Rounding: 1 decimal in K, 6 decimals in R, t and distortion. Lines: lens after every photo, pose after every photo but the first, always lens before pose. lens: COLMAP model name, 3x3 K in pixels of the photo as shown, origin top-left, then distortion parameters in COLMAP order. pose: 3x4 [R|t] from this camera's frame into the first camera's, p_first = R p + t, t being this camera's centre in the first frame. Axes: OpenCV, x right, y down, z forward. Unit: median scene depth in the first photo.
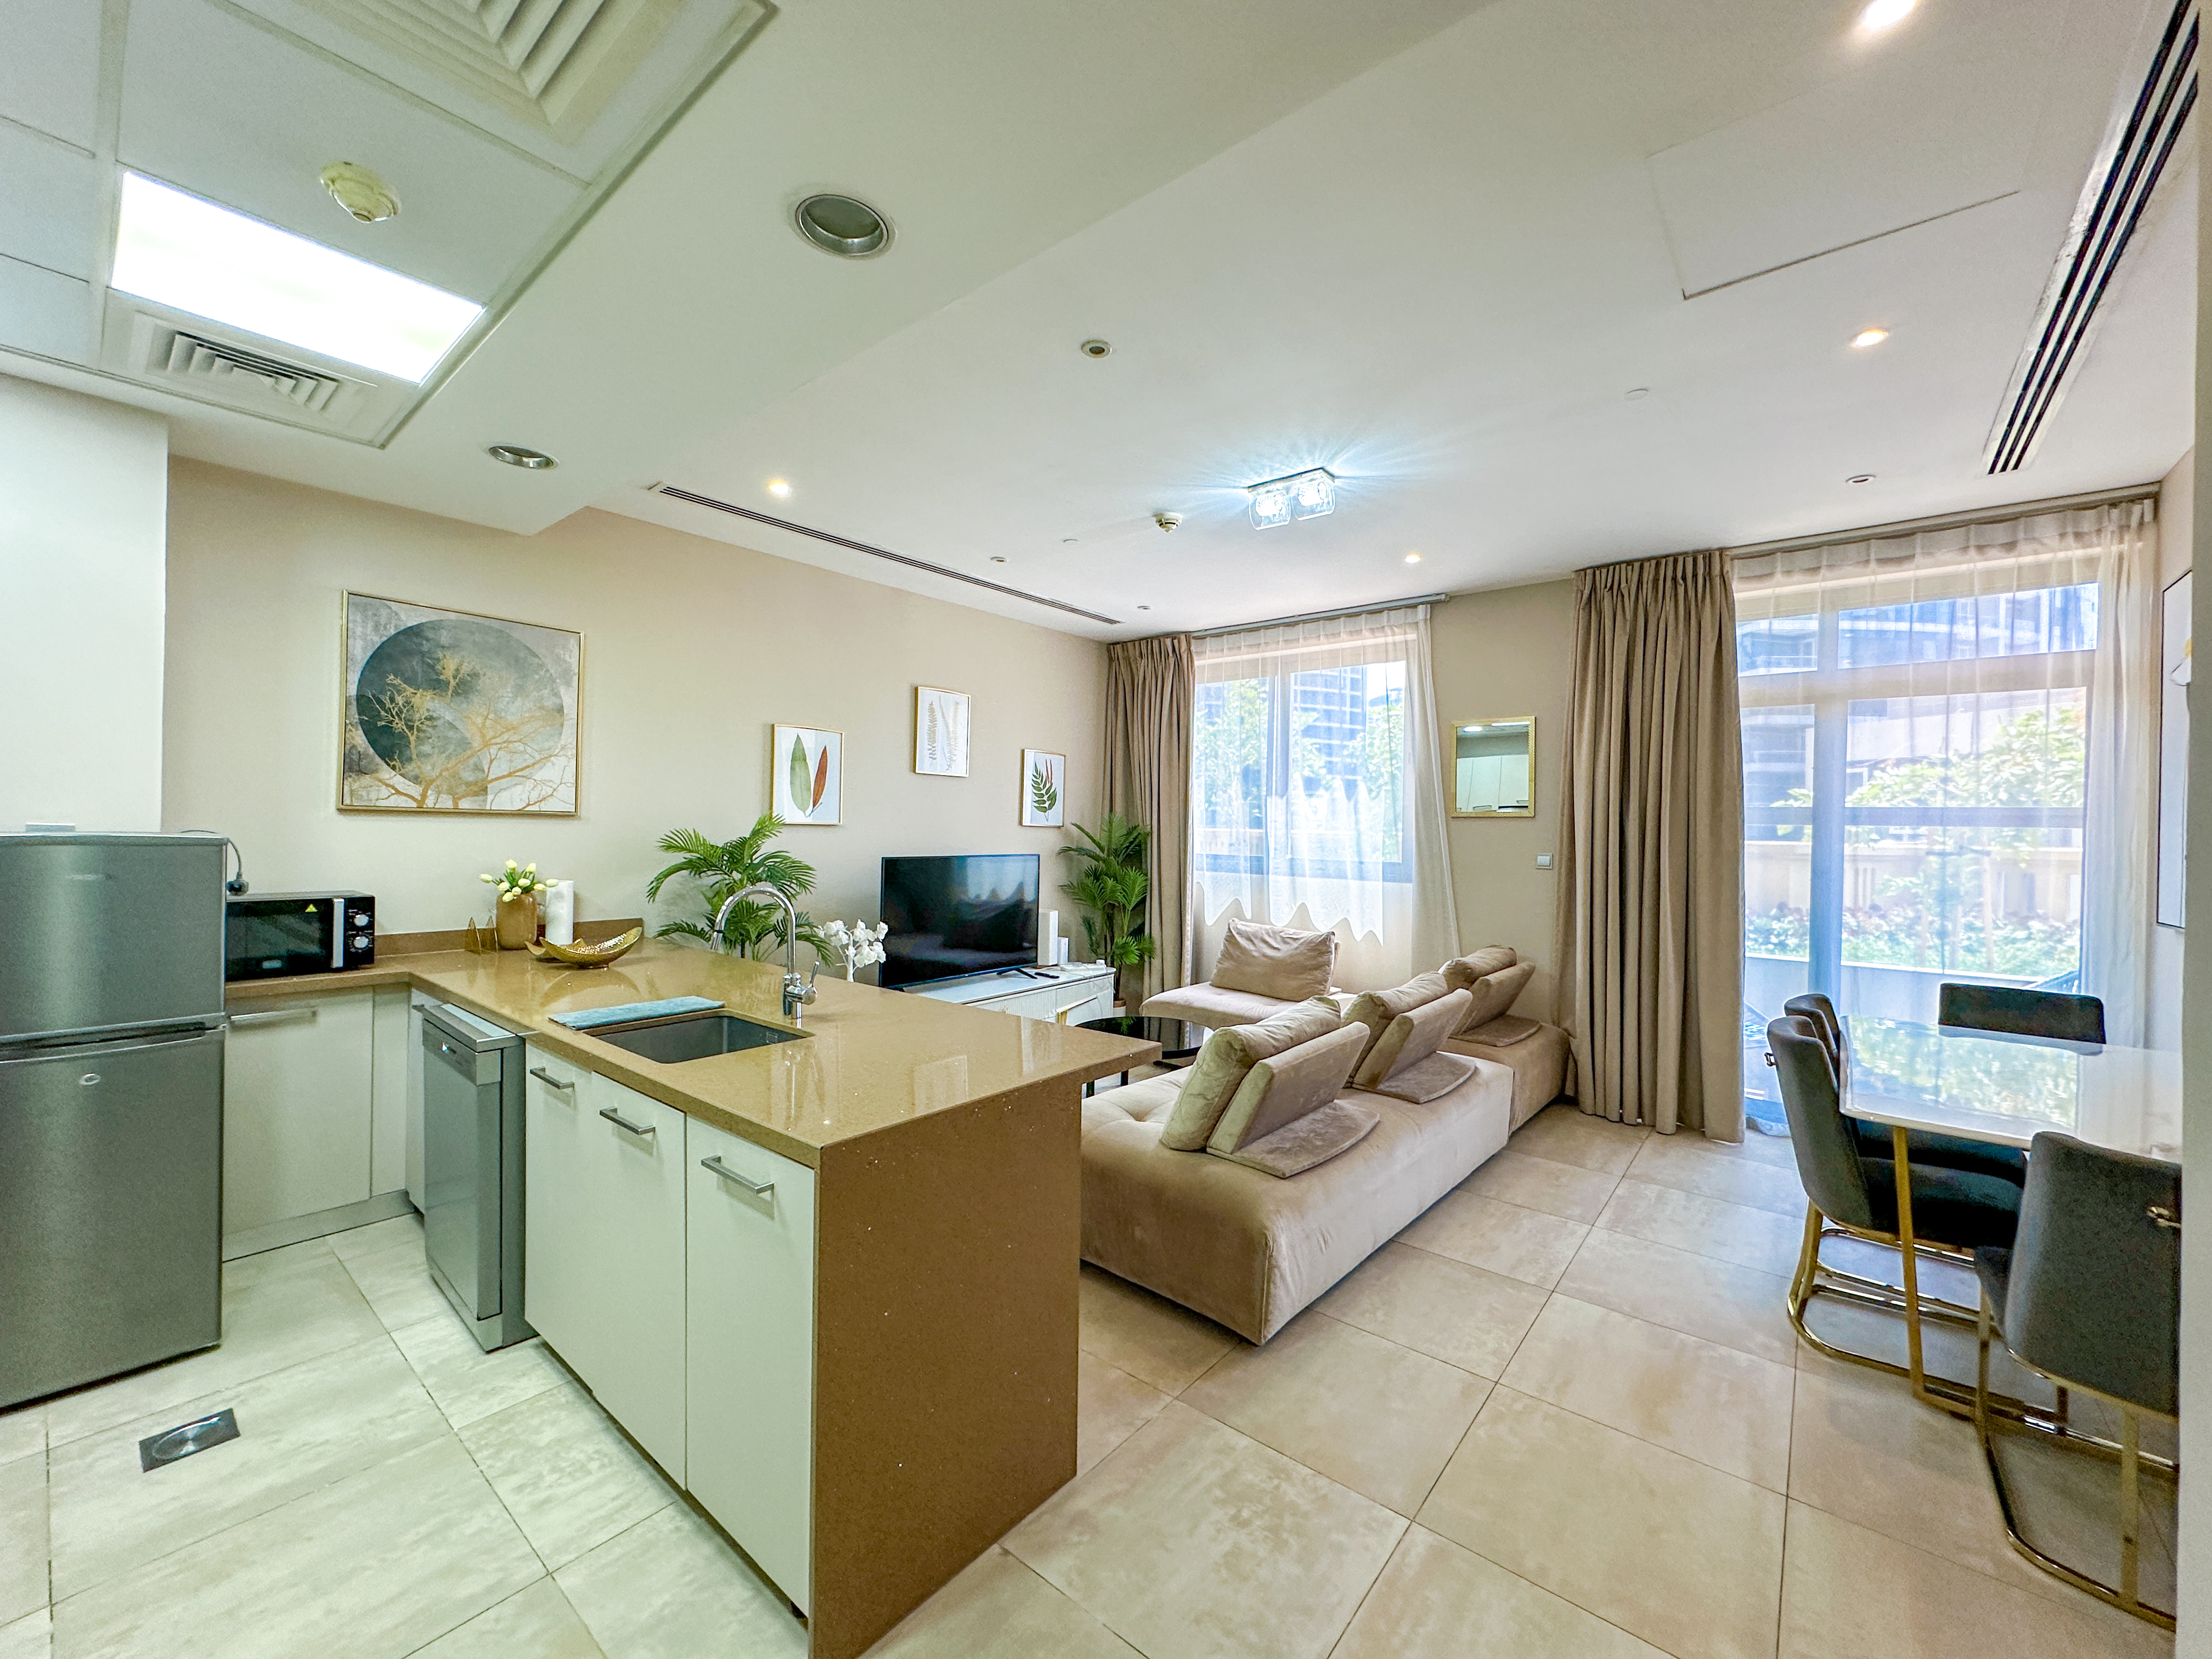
lens RADIAL K [[882.0, 0, 1109.0], [0, 882.0, 831.5], [0, 0, 1]] dist [-0.002704, 0.000891]
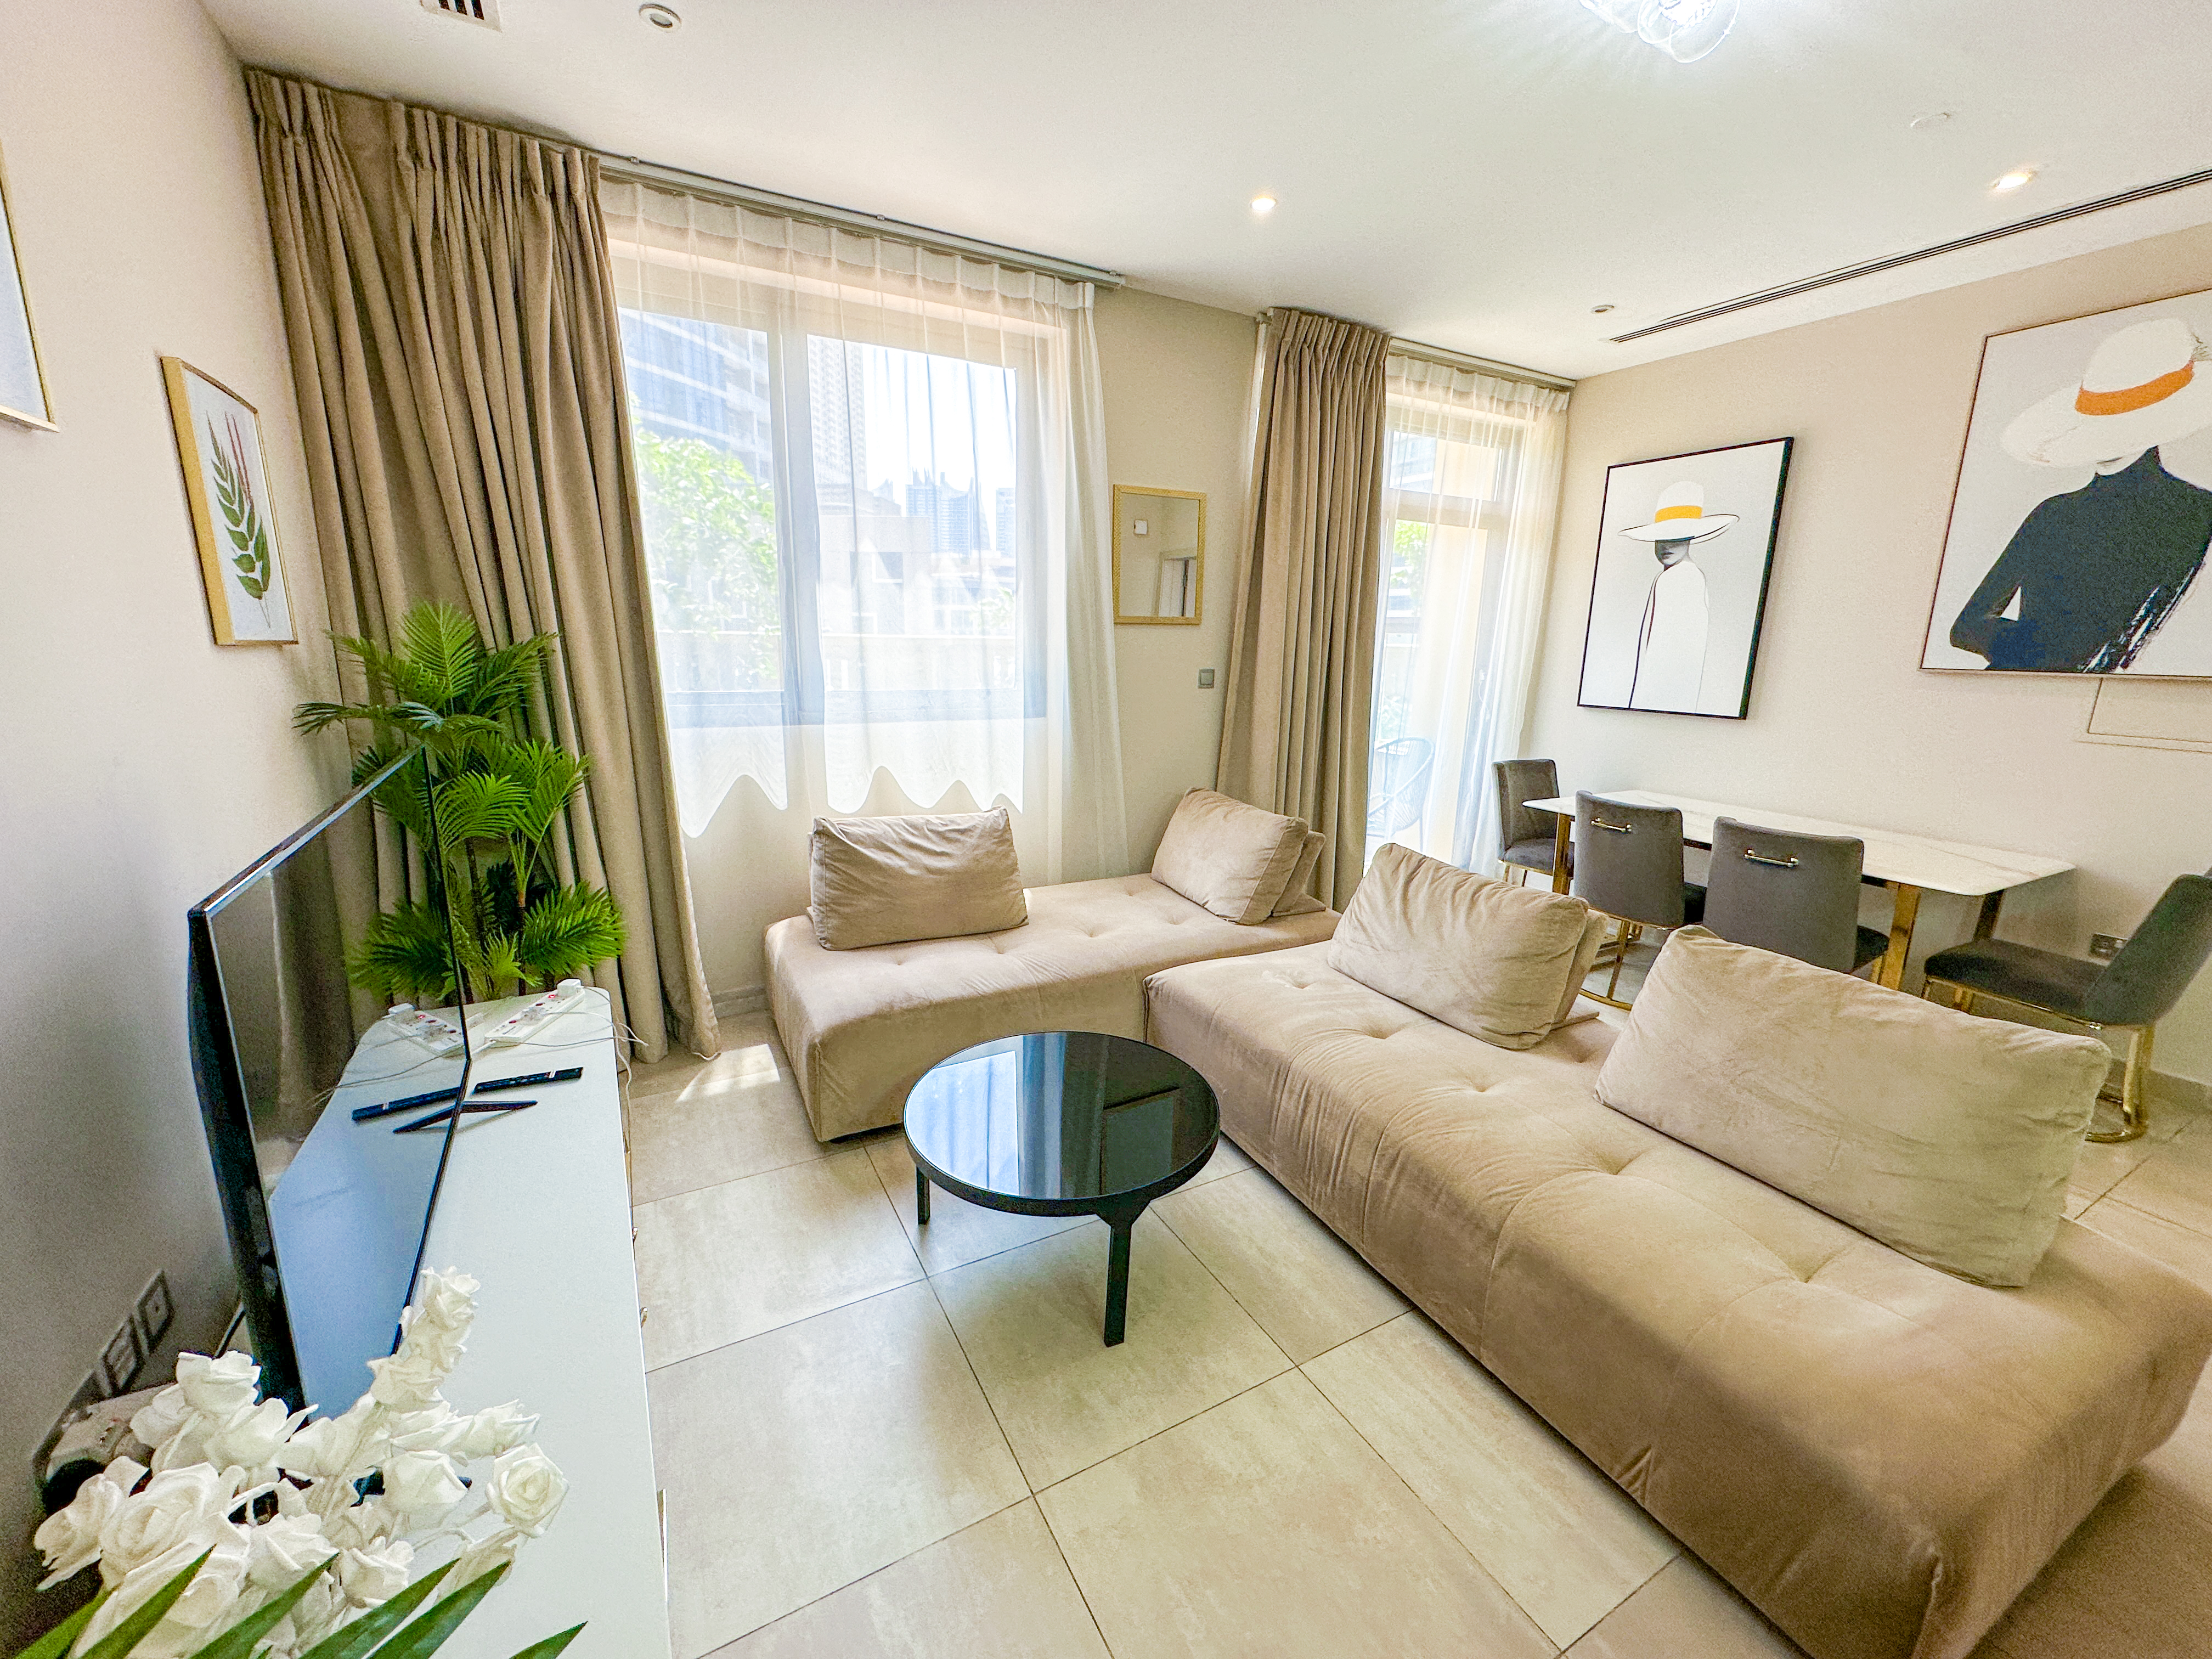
lens RADIAL K [[882.0, 0, 1098.2], [0, 882.0, 823.0], [0, 0, 1]] dist [-0.002704, 0.000891]
pose [[0.377723, -0.209412, 0.901927, -0.375855], [-0.003813, 0.973728, 0.227680, -0.024572], [-0.925911, -0.089439, 0.367001, 0.899635]]
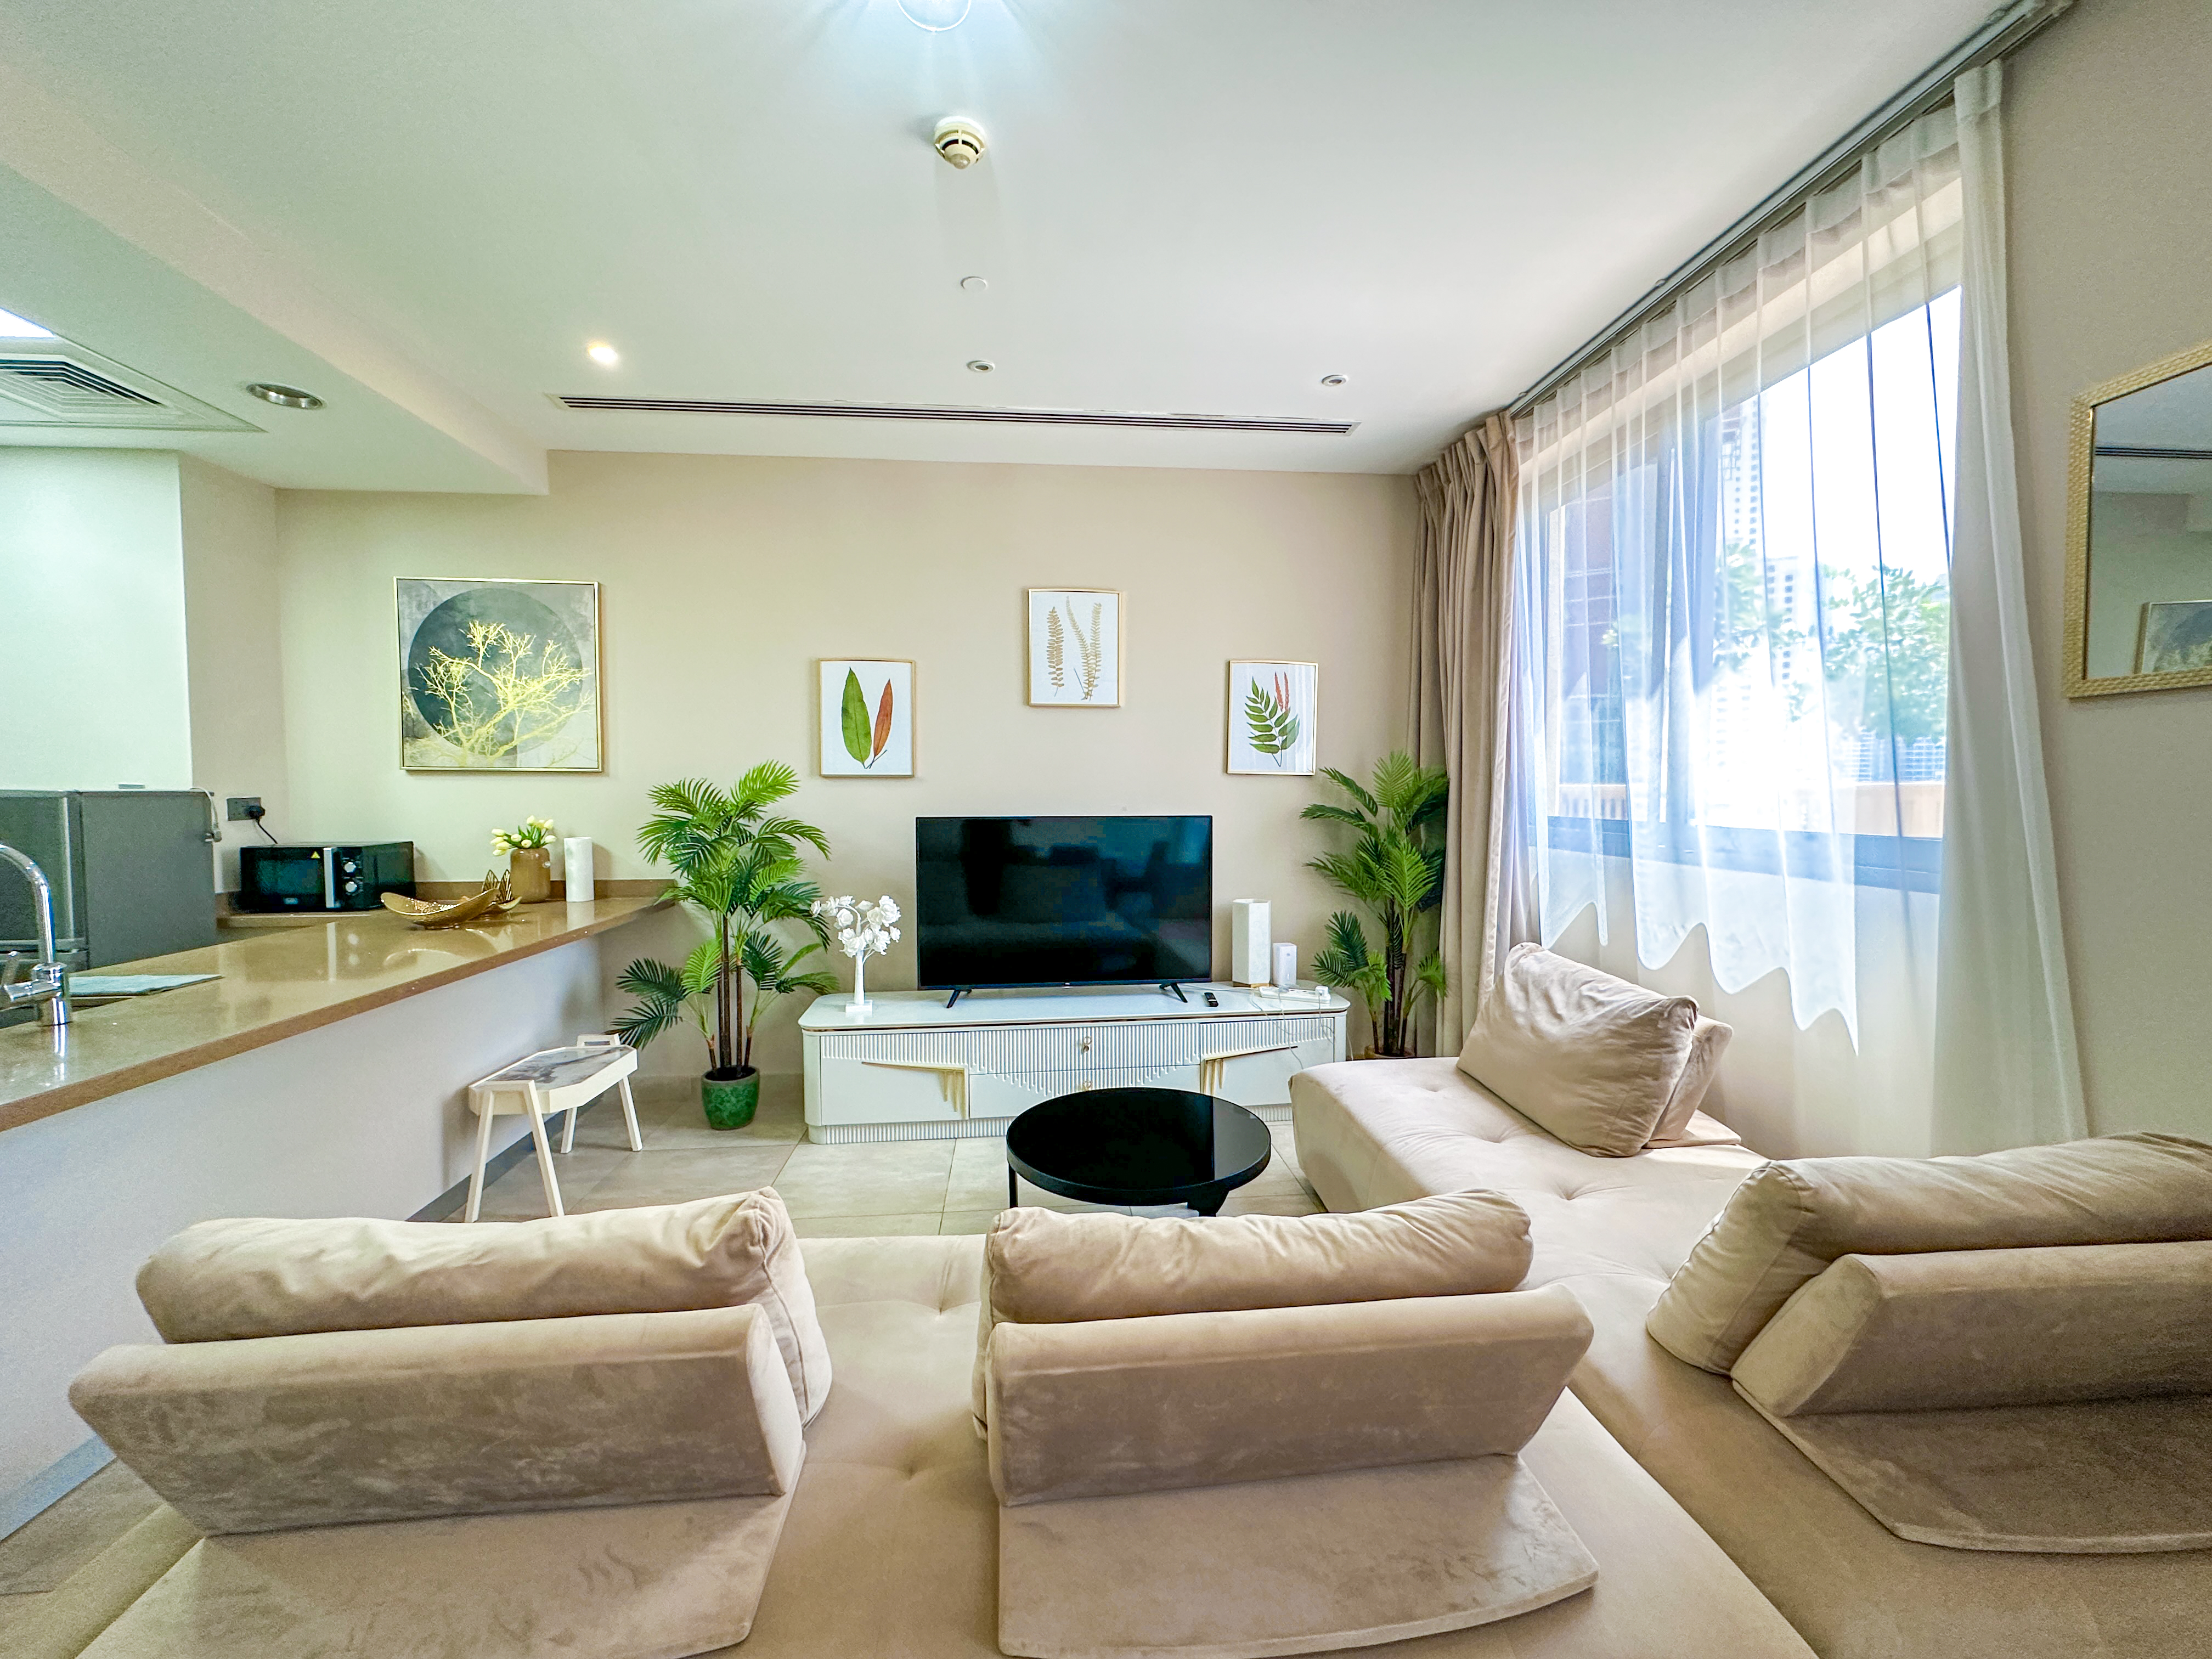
lens RADIAL K [[882.0, 0, 1106.7], [0, 882.0, 826.8], [0, 0, 1]] dist [-0.002704, 0.000891]
pose [[0.705700, 0.008398, -0.708461, 0.454641], [0.011081, 0.999677, 0.022888, 0.024994], [0.708424, -0.024003, 0.705379, 0.651660]]
